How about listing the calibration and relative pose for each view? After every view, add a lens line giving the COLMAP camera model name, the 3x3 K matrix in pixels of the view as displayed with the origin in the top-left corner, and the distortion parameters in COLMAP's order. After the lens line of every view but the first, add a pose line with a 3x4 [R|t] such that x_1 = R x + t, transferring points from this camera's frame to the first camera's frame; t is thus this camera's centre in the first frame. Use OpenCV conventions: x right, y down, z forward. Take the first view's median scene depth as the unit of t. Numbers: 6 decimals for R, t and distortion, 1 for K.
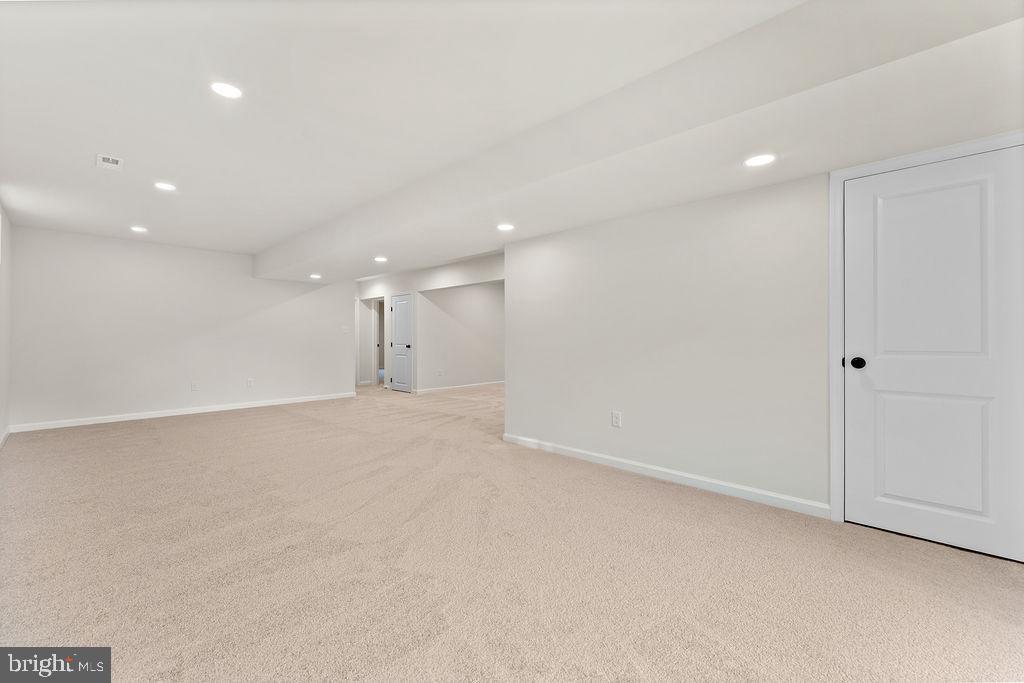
lens RADIAL K [[420.9, 0, 504.9], [0, 420.9, 338.9], [0, 0, 1]] dist [-0.012230, -0.000137]
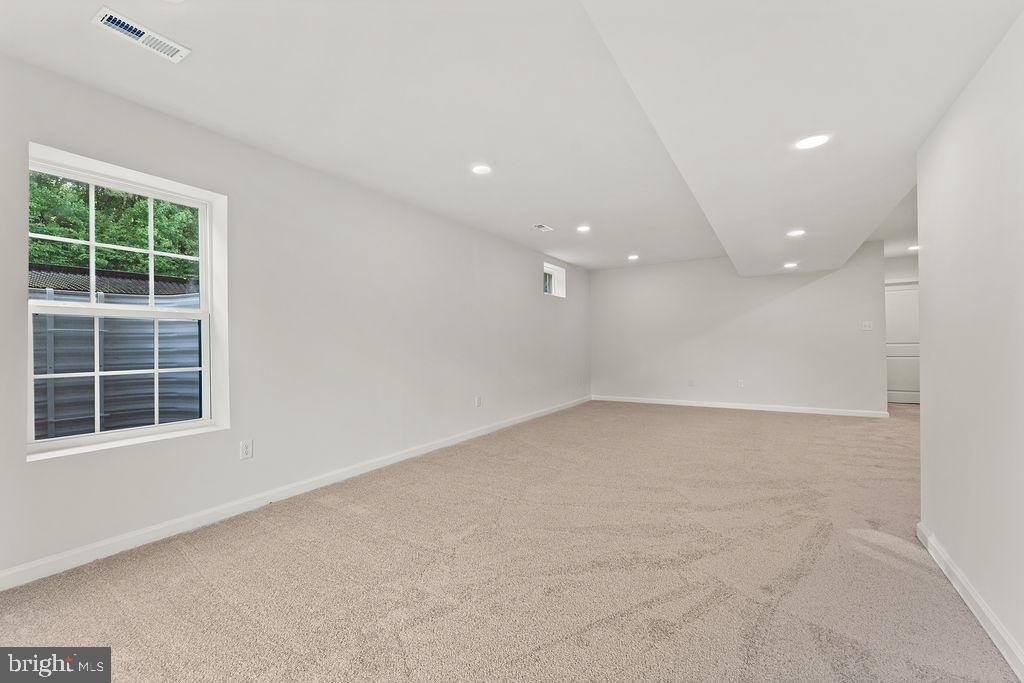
lens RADIAL K [[420.9, 0, 504.8], [0, 420.9, 340.2], [0, 0, 1]] dist [-0.012230, -0.000137]
pose [[0.196422, -0.004794, -0.980508, 0.262099], [0.010209, 0.999944, -0.002844, -0.001263], [0.980466, -0.009451, 0.196459, 0.264692]]
